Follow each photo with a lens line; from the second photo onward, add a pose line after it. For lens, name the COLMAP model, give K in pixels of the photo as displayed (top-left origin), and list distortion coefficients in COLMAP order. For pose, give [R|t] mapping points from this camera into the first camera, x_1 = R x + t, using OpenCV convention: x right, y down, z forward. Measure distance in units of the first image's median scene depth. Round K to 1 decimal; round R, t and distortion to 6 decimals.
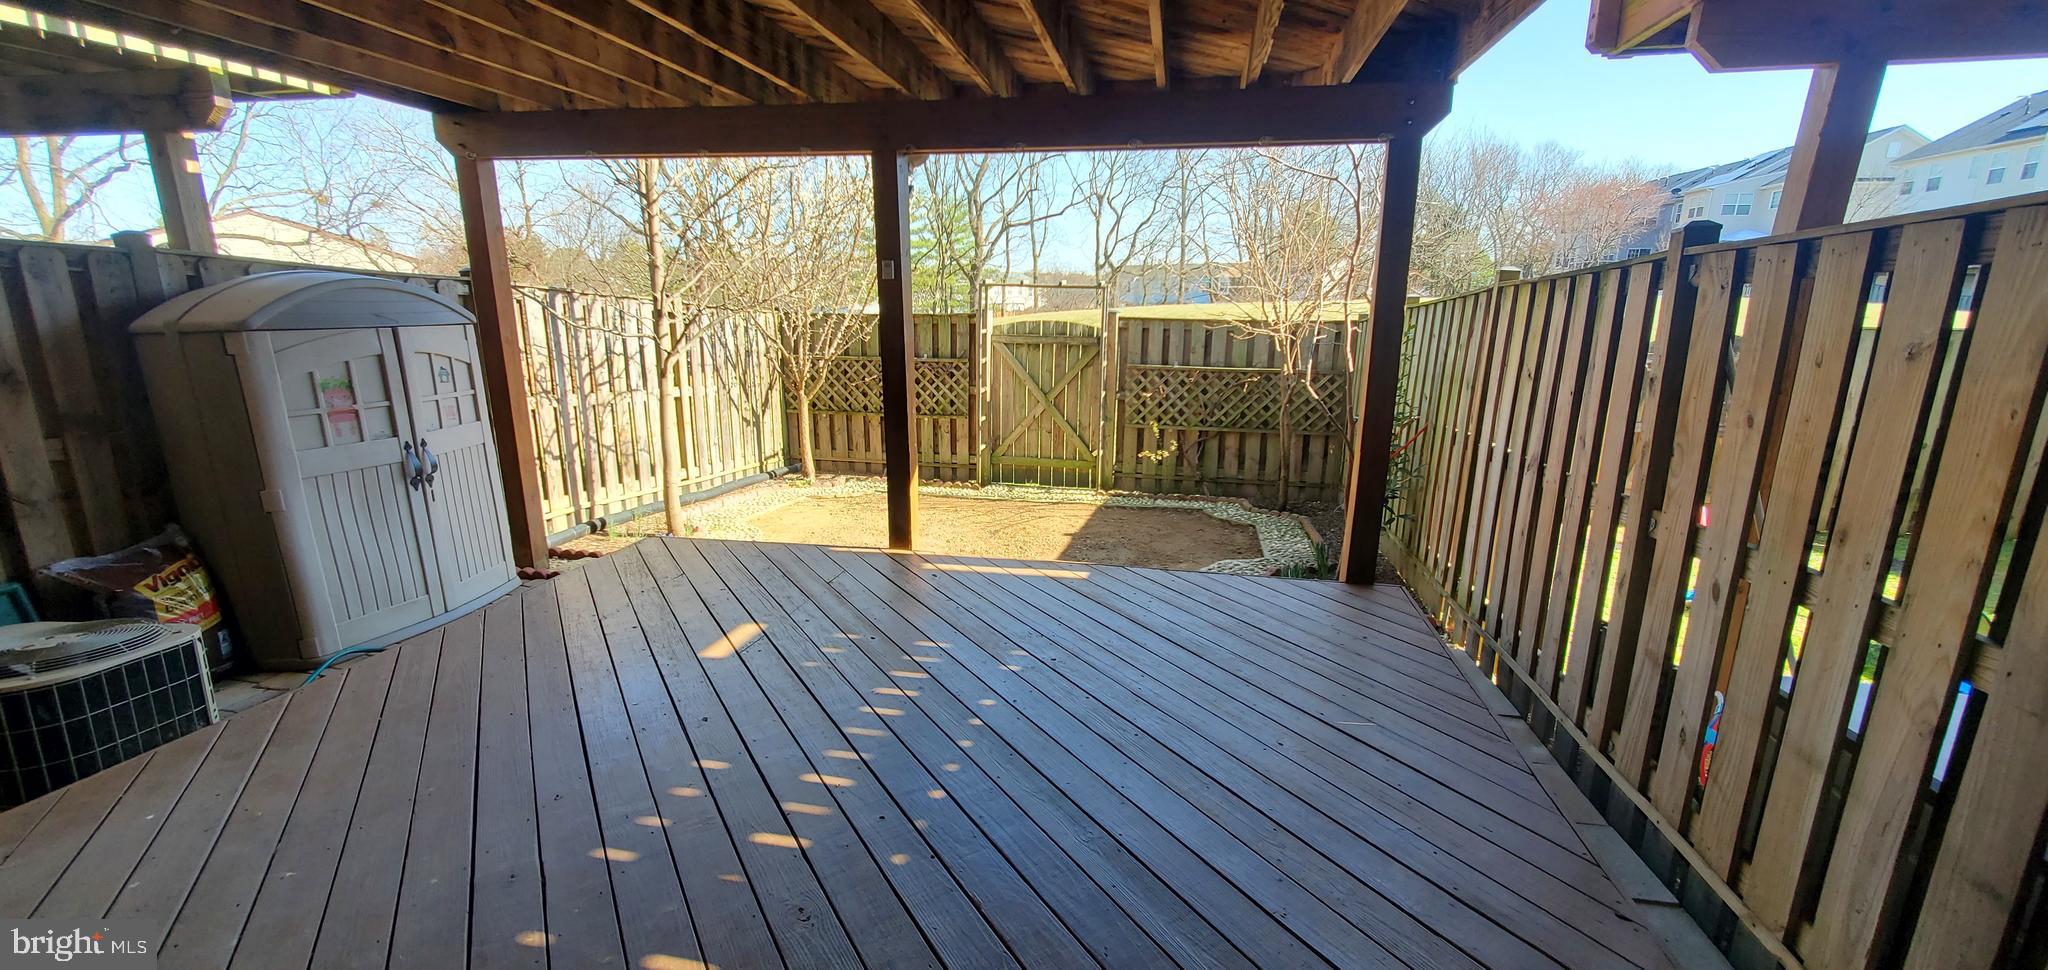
lens RADIAL K [[811.3, 0, 1023.6], [0, 811.3, 496.9], [0, 0, 1]] dist [0.001579, -0.000120]
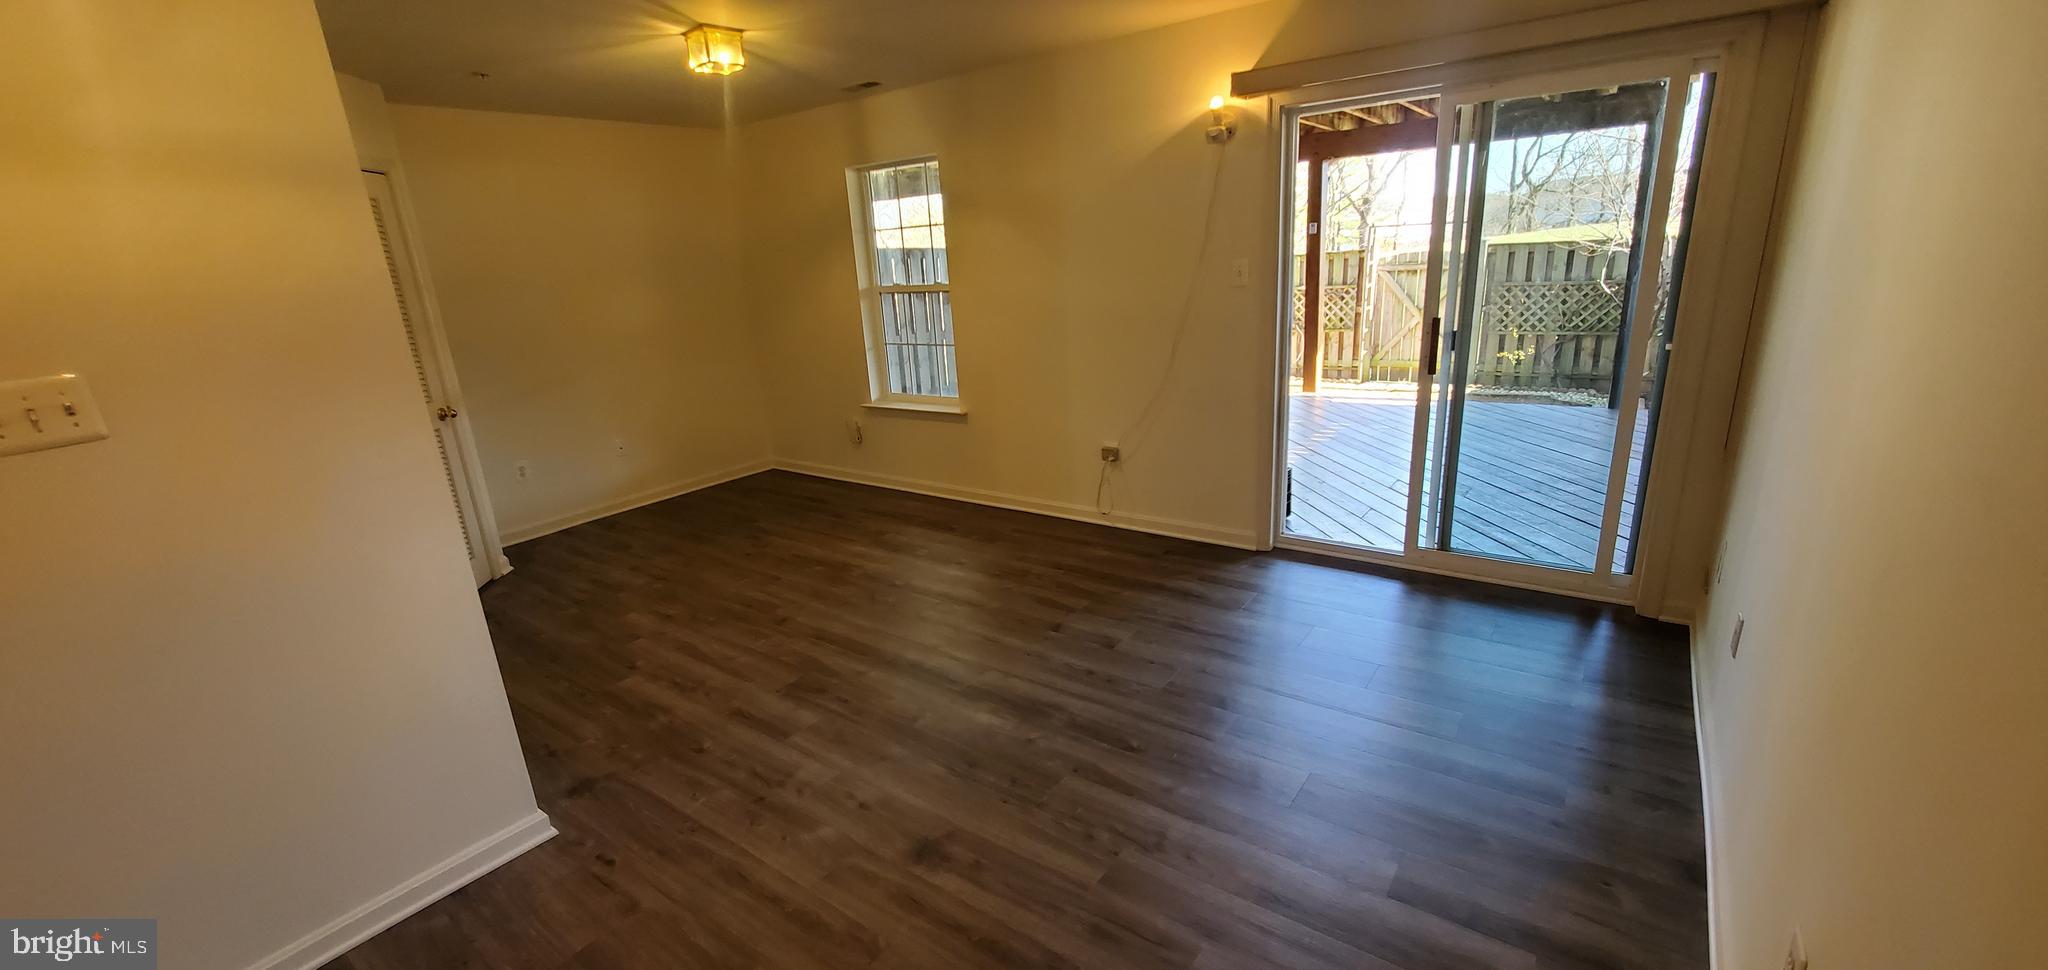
lens RADIAL K [[811.3, 0, 1023.6], [0, 811.3, 496.9], [0, 0, 1]] dist [0.001579, -0.000120]
pose [[0.903151, 0.061796, -0.424852, 0.024713], [-0.034299, 0.996809, 0.072077, 0.097710], [0.427950, -0.050525, 0.902389, -0.444285]]
